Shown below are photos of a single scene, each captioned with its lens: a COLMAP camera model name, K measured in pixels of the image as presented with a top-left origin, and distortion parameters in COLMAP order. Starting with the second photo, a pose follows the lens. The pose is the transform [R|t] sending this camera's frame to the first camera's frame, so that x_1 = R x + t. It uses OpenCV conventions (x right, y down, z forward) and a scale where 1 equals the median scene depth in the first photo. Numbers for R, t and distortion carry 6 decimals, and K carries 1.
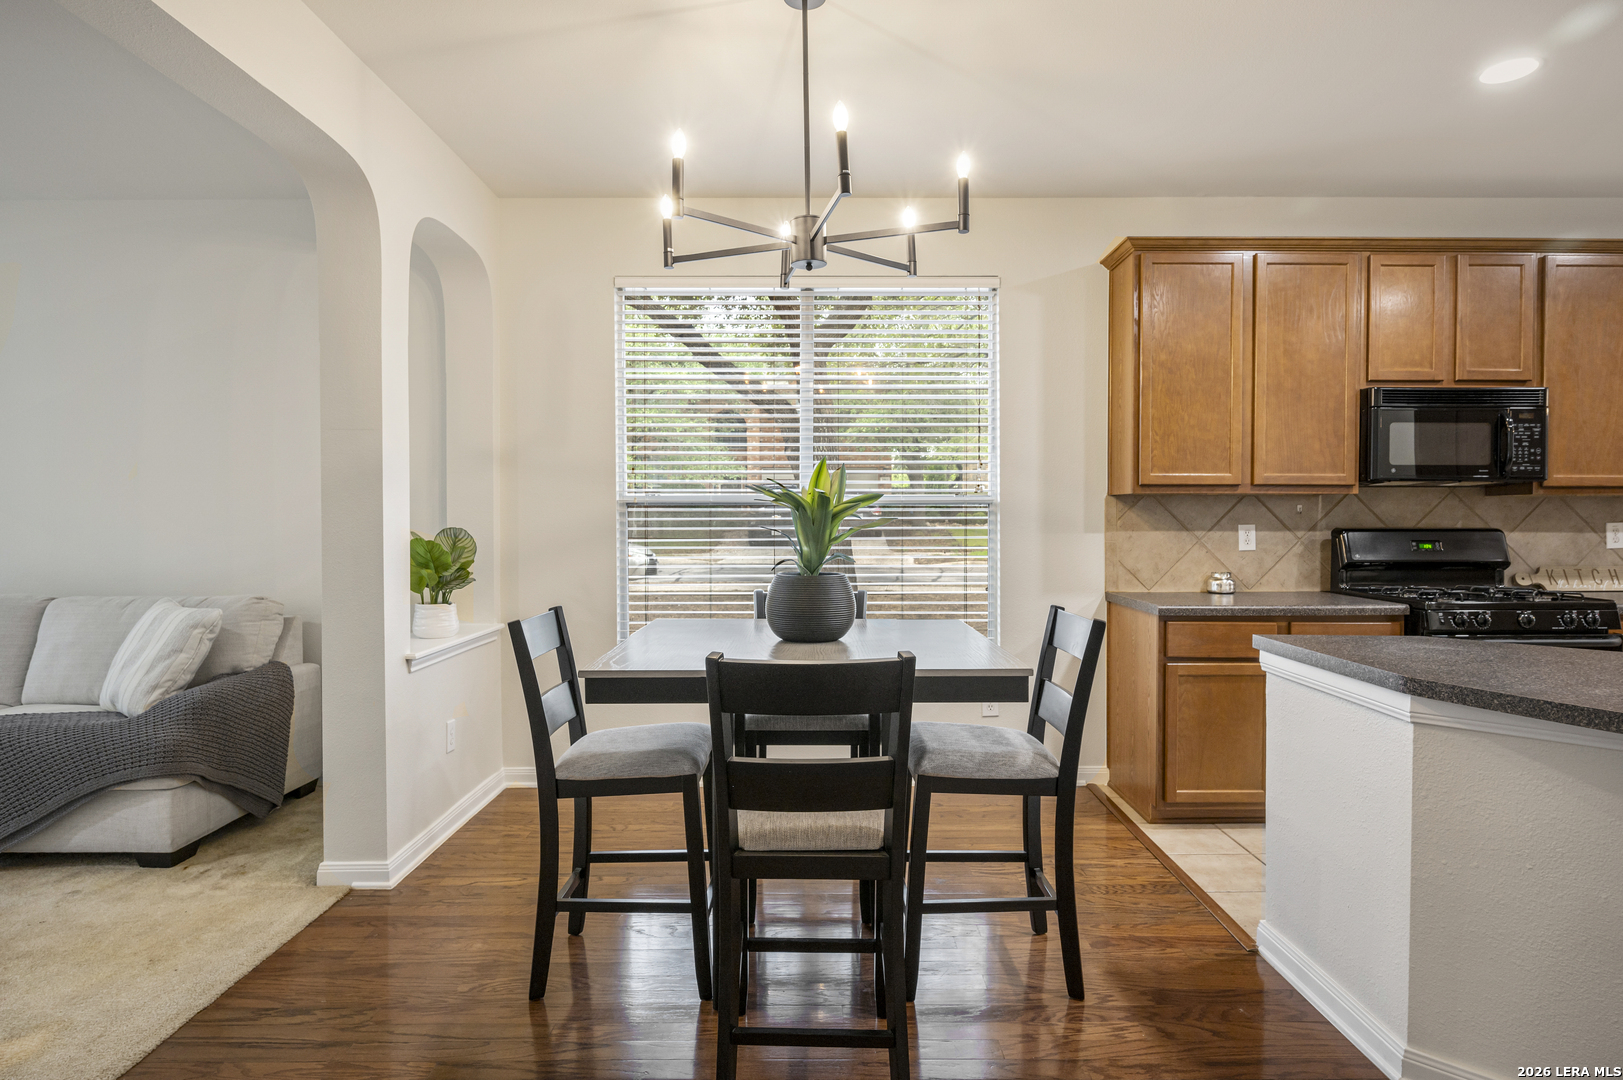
lens RADIAL K [[901.8, 0, 819.8], [0, 901.8, 532.2], [0, 0, 1]] dist [-0.001391, -0.000345]
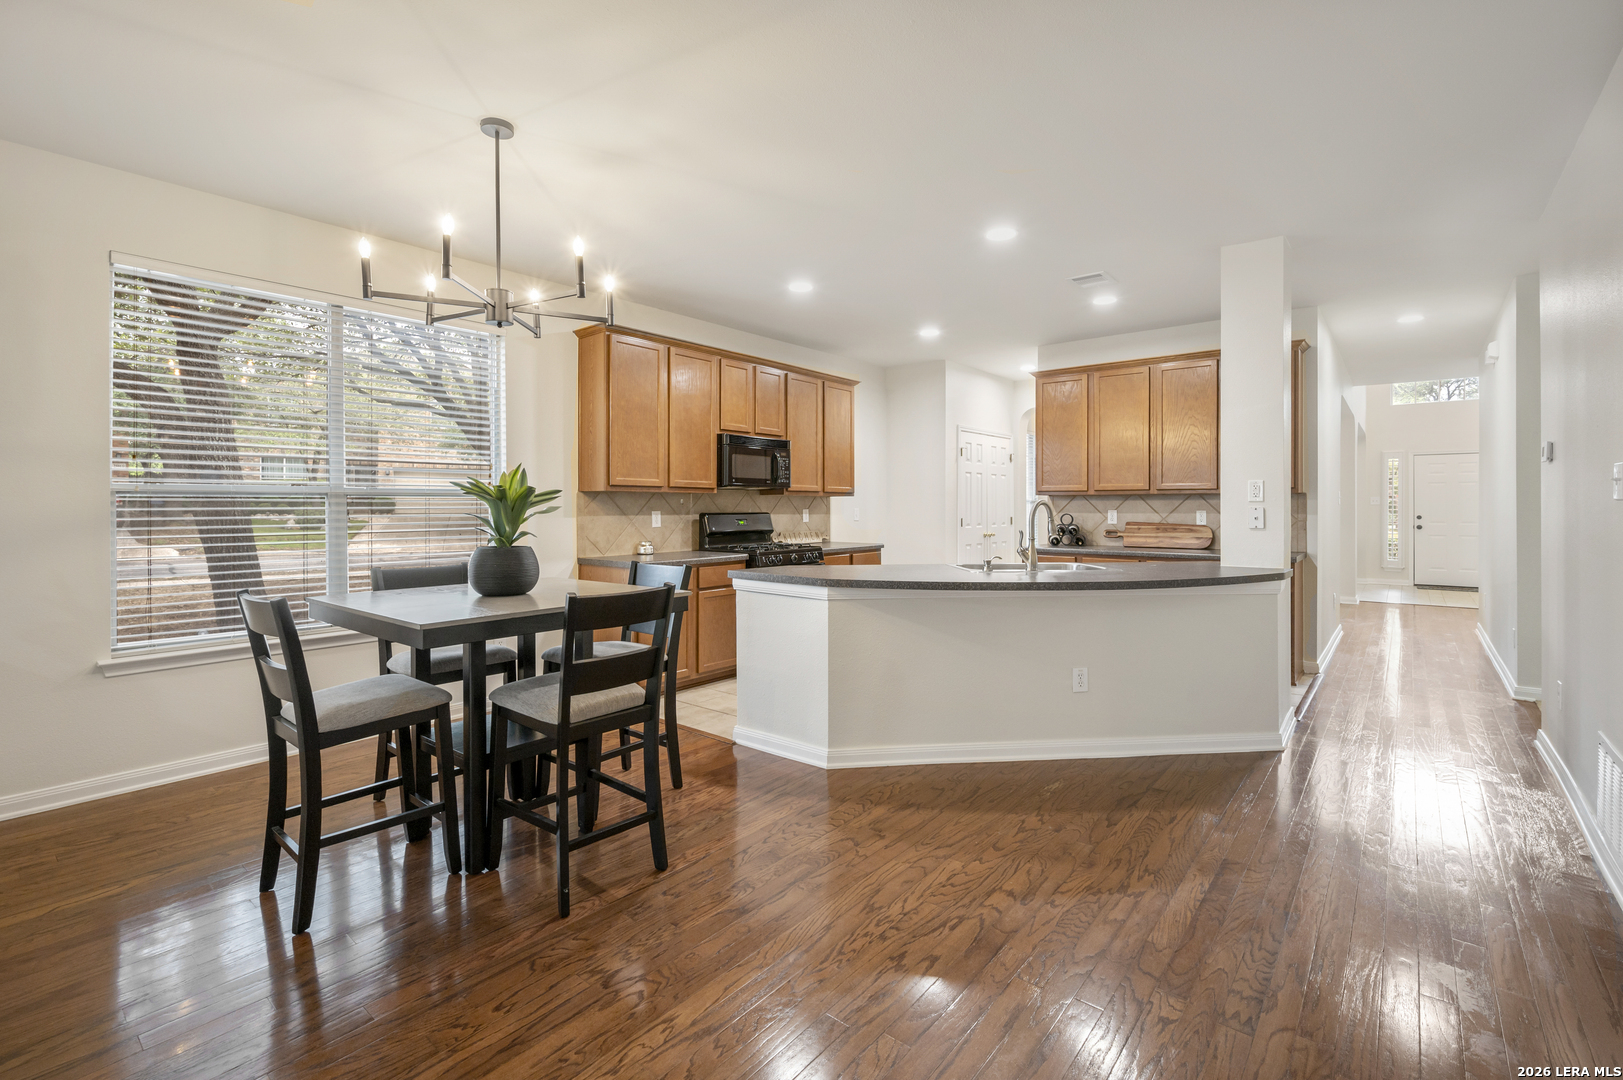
lens RADIAL K [[725.0, 0, 822.0], [0, 725.0, 505.1], [0, 0, 1]] dist [0.001627, 0.000349]
pose [[0.635623, 0.001268, 0.771999, -0.364217], [0.014783, 0.999795, -0.013814, 0.003464], [-0.771858, 0.020192, 0.635474, -0.054827]]
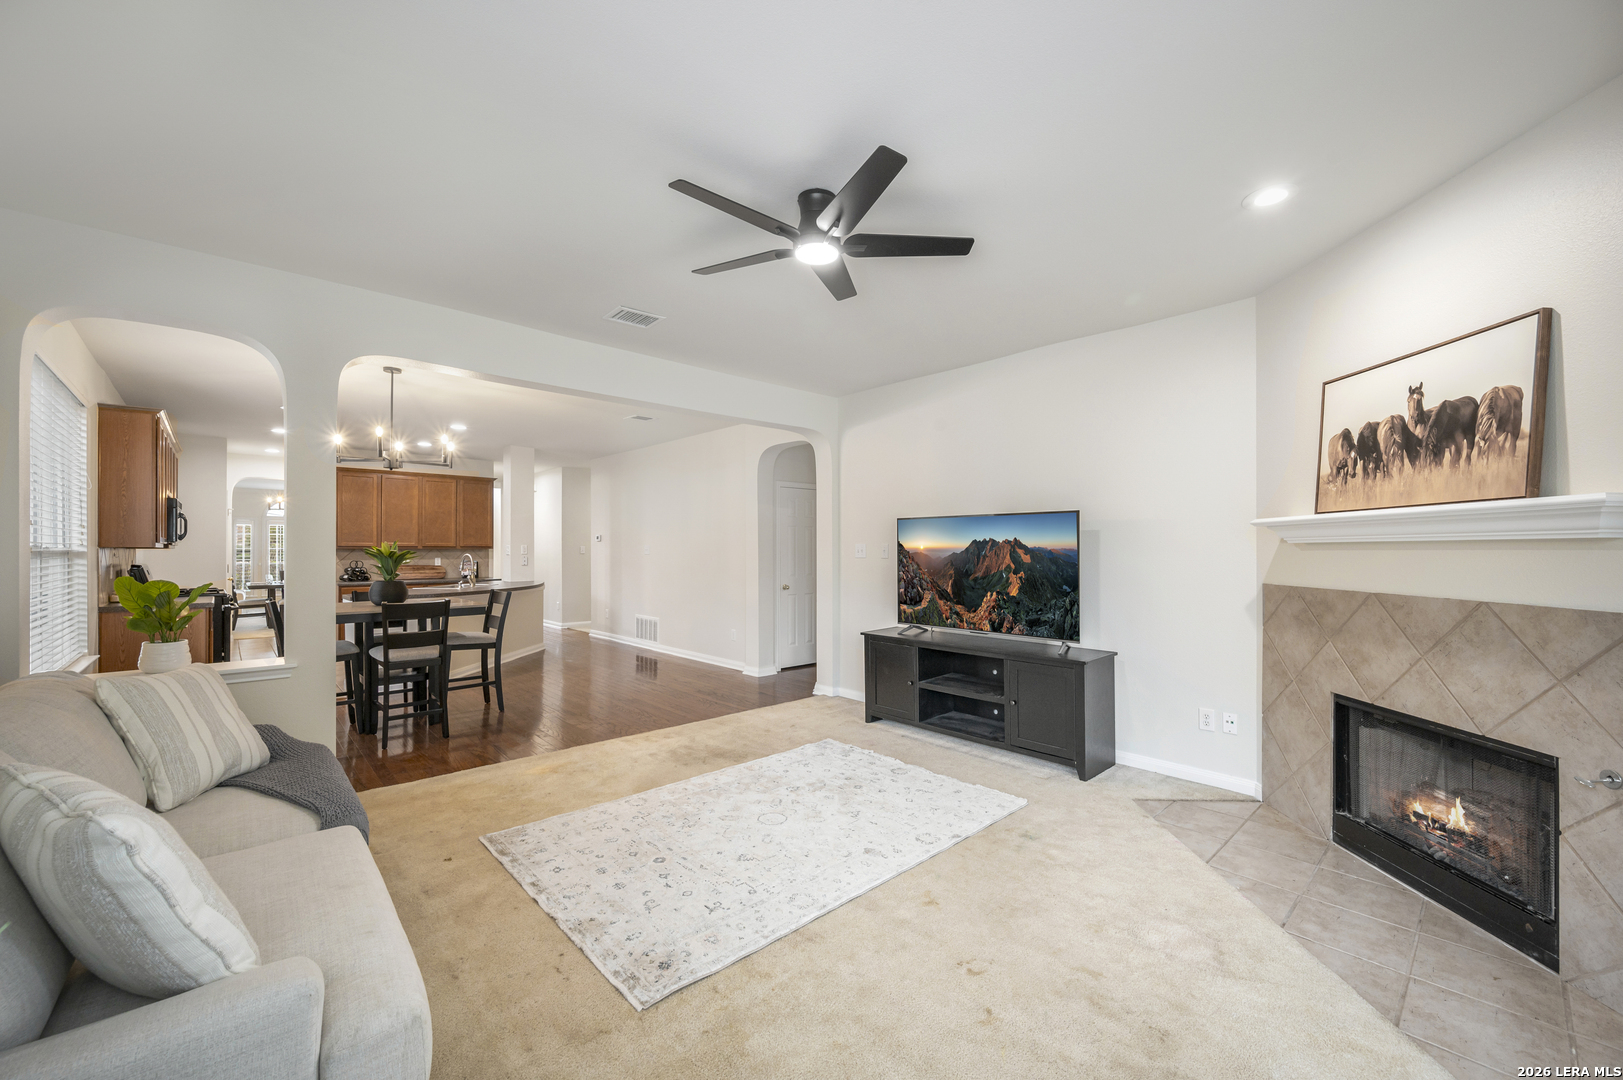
lens RADIAL K [[640.3, 0, 814.1], [0, 640.3, 543.1], [0, 0, 1]] dist [-0.003372, -0.000250]
pose [[-0.674448, 0.008174, 0.738277, -1.503029], [0.013537, 0.999908, 0.001297, -0.035236], [-0.738198, 0.010869, -0.674496, 0.890305]]
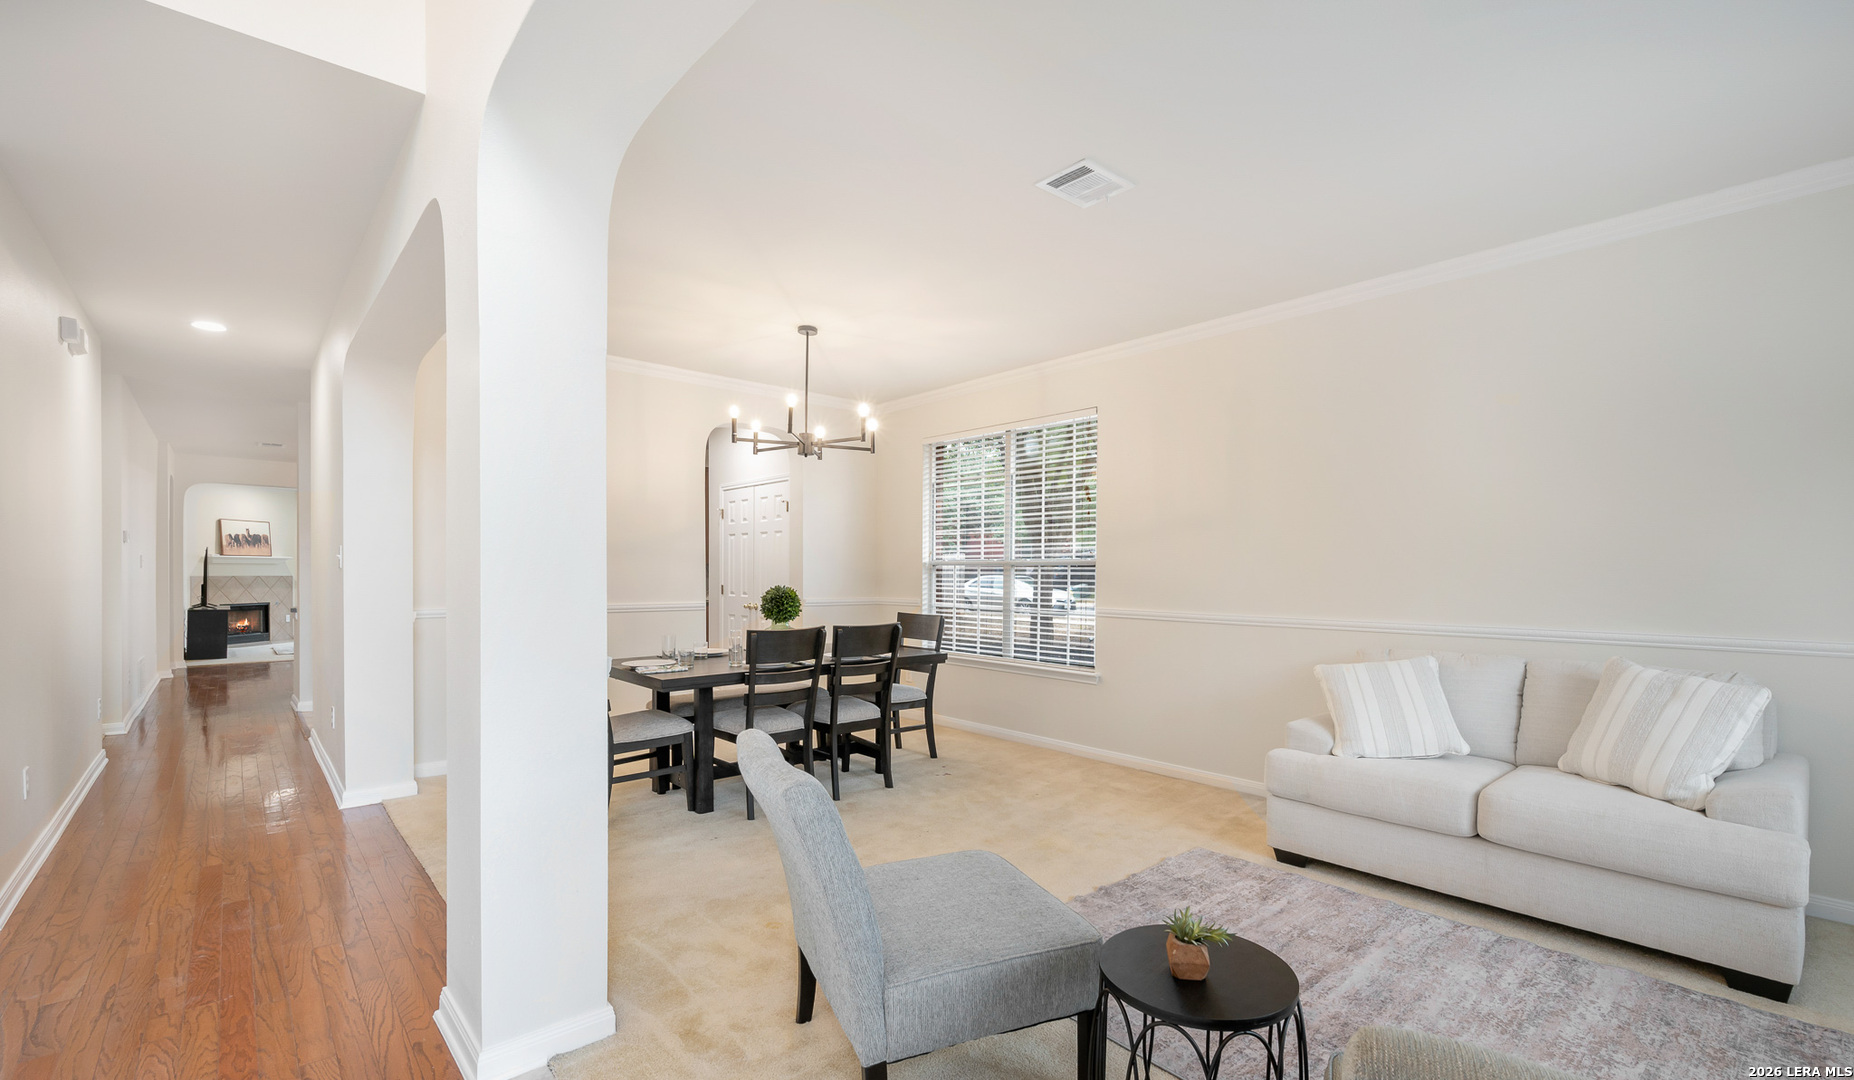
lens RADIAL K [[790.2, 0, 930.9], [0, 790.2, 580.6], [0, 0, 1]] dist [0.000620, 0.000297]
pose [[0.658253, 0.007232, -0.752762, 3.199609], [-0.017029, 0.999841, -0.005286, 0.015174], [0.752605, 0.016298, 0.658271, -0.006495]]
